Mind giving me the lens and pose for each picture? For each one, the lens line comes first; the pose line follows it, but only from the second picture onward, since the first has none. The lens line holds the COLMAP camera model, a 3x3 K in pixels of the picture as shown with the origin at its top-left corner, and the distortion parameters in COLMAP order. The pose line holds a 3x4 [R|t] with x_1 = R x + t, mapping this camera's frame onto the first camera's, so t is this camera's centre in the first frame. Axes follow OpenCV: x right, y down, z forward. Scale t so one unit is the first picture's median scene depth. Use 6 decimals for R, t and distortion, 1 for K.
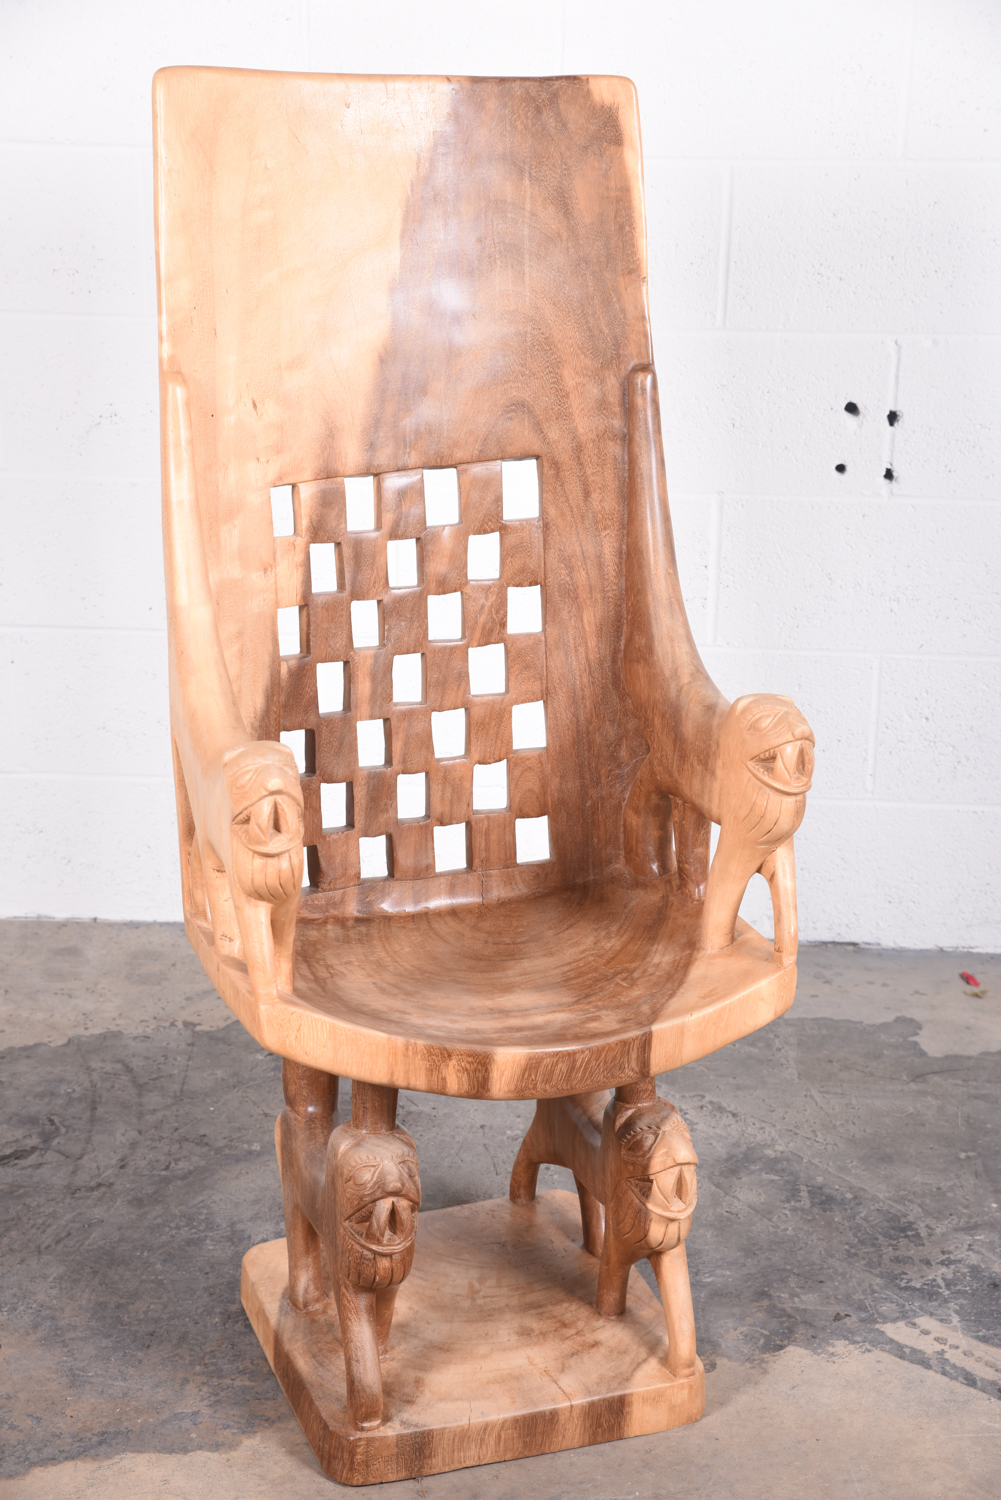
lens RADIAL K [[2585.6, 0, 499.8], [0, 2585.6, 757.2], [0, 0, 1]] dist [0.139050, 0.000000]
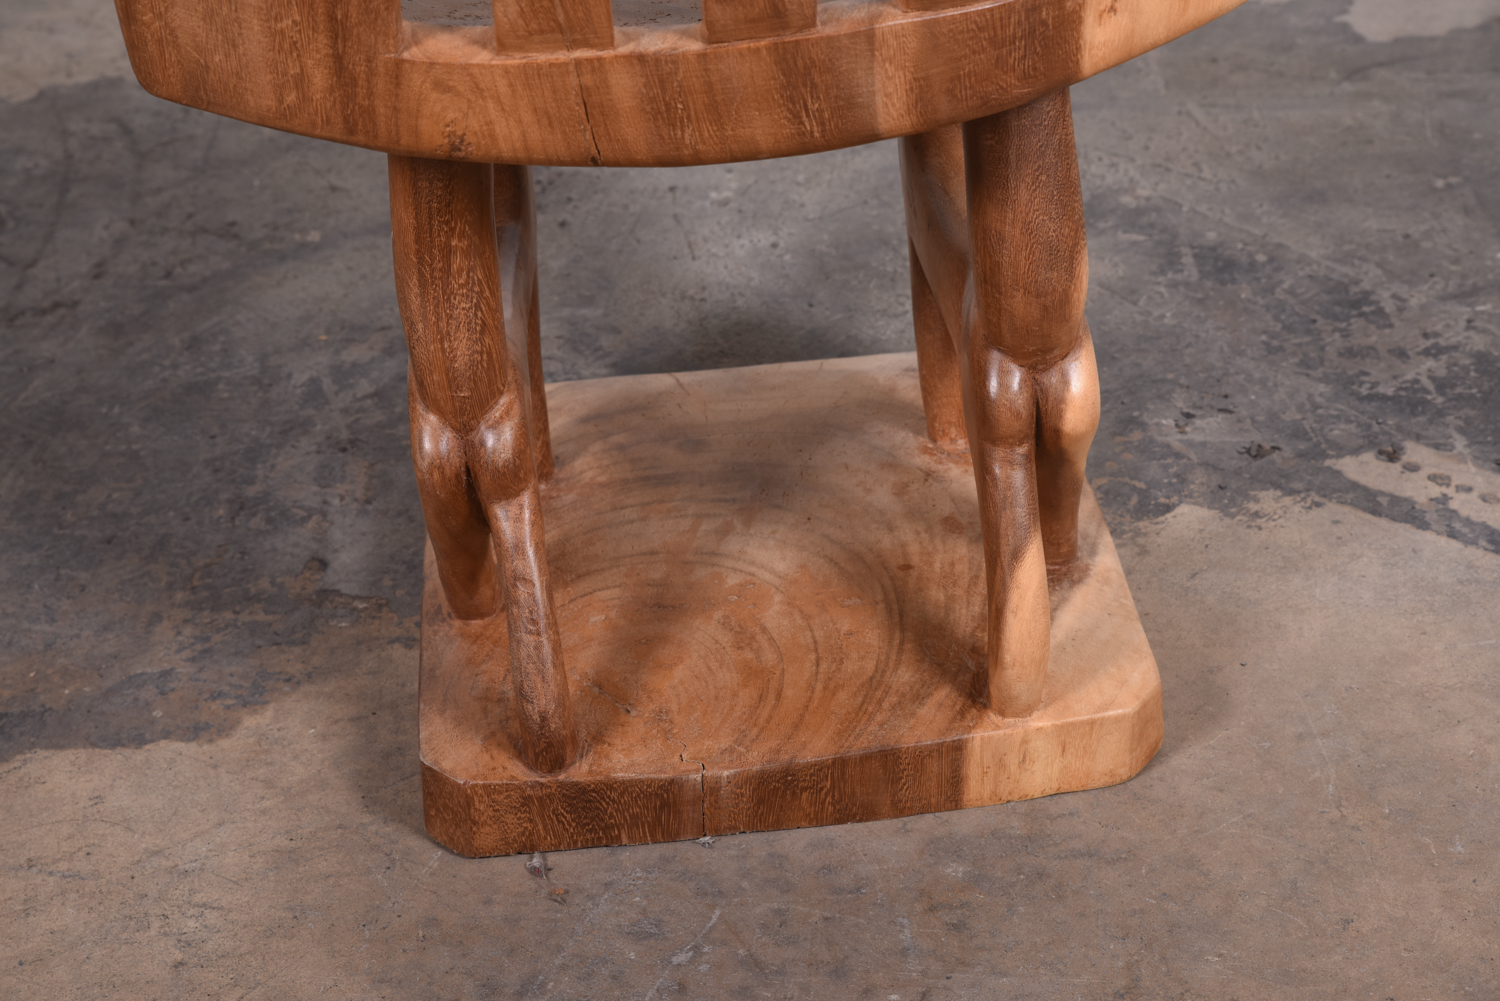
lens RADIAL K [[2585.6, 0, 743.8], [0, 2585.6, 544.7], [0, 0, 1]] dist [0.139050, 0.000000]
pose [[0.998281, -0.052269, -0.026523, 0.027581], [0.057204, 0.967457, 0.246483, 0.085120], [0.012777, -0.247576, 0.968784, 0.433461]]
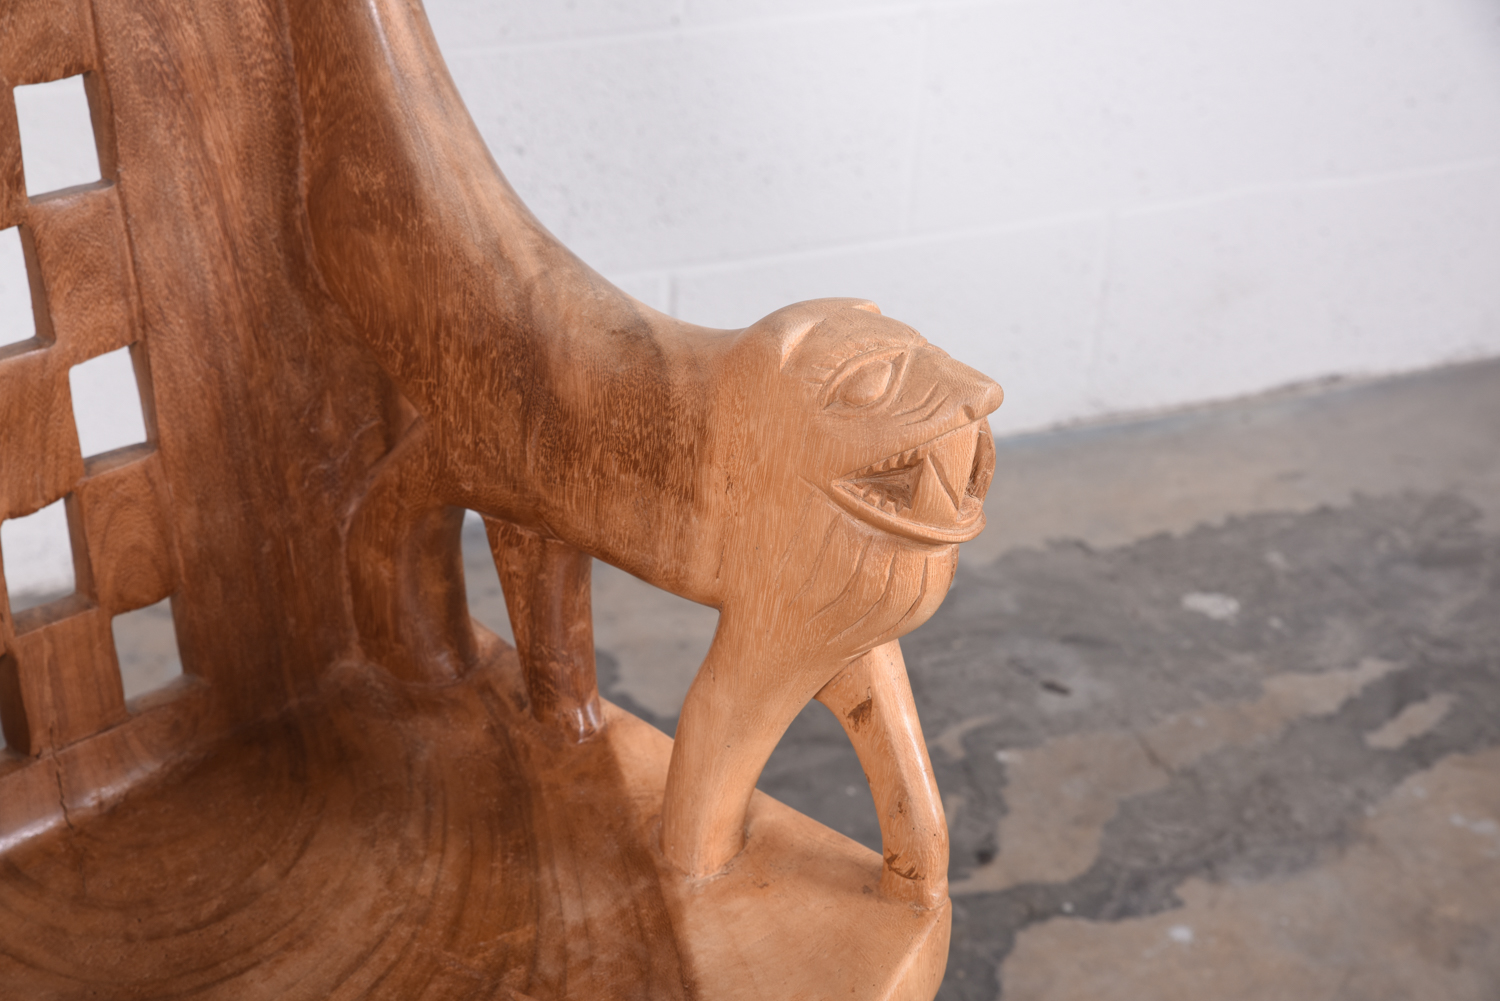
lens RADIAL K [[2585.6, 0, 729.4], [0, 2585.6, 491.5], [0, 0, 1]] dist [0.139050, 0.000000]
pose [[0.885582, -0.200950, 0.418765, -0.082965], [0.123643, 0.971029, 0.204488, -0.075281], [-0.447725, -0.129313, 0.884771, 0.588172]]
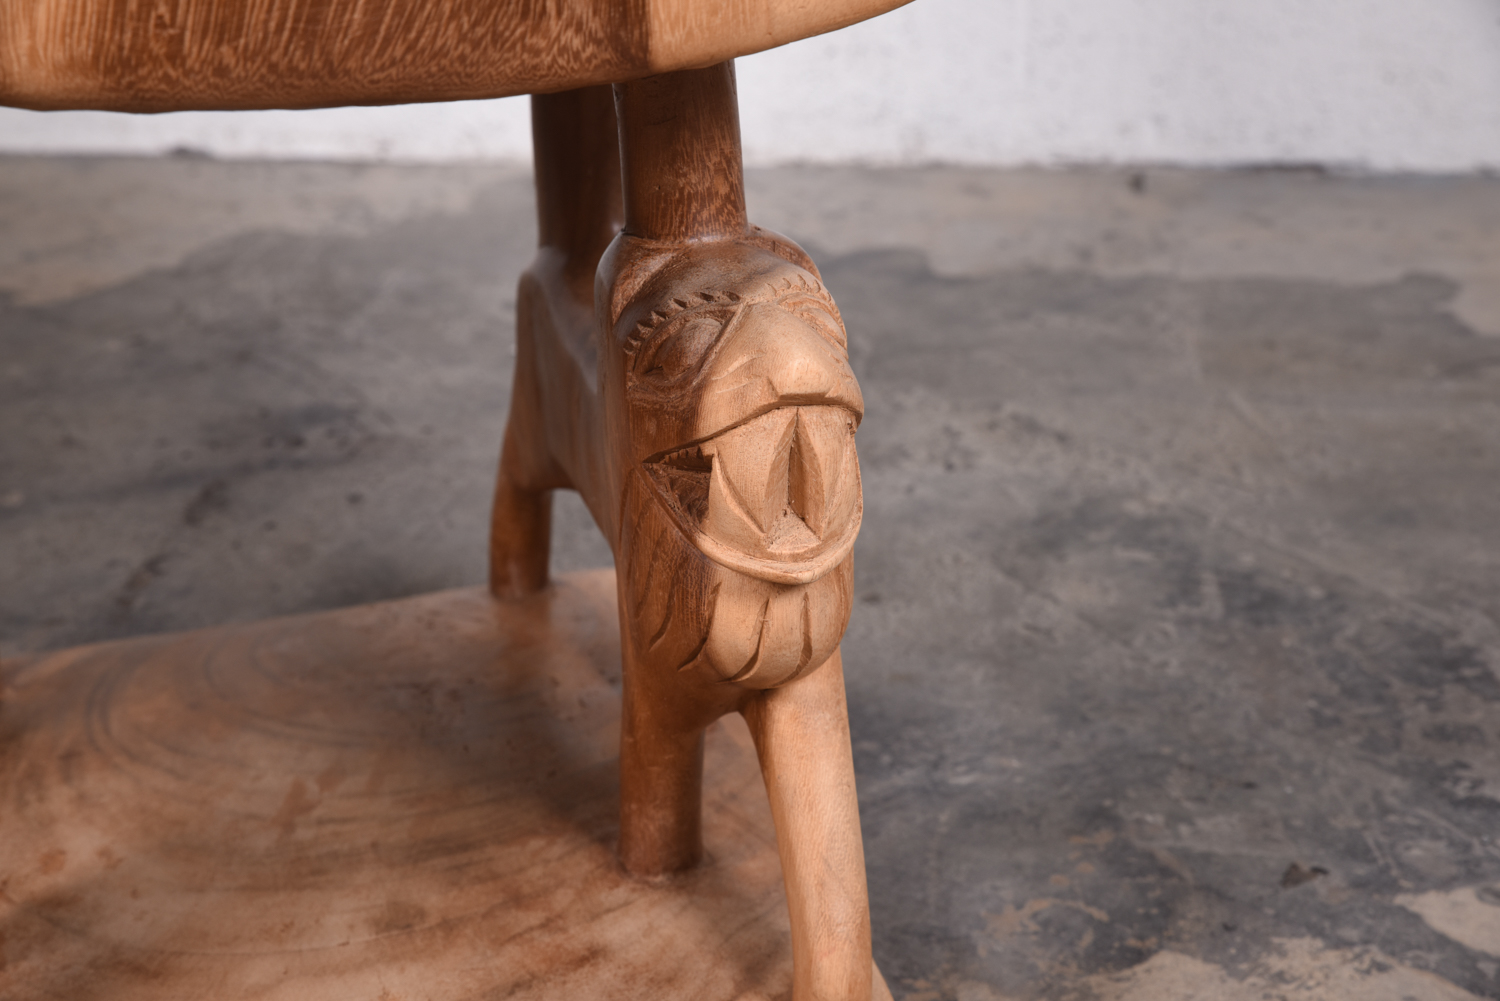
lens RADIAL K [[2585.6, 0, 735.2], [0, 2585.6, 503.6], [0, 0, 1]] dist [0.139050, 0.000000]
pose [[0.997508, -0.003264, -0.070482, 0.078087], [0.009293, 0.996306, 0.085373, 0.131985], [0.069943, -0.085815, 0.993853, 0.642873]]
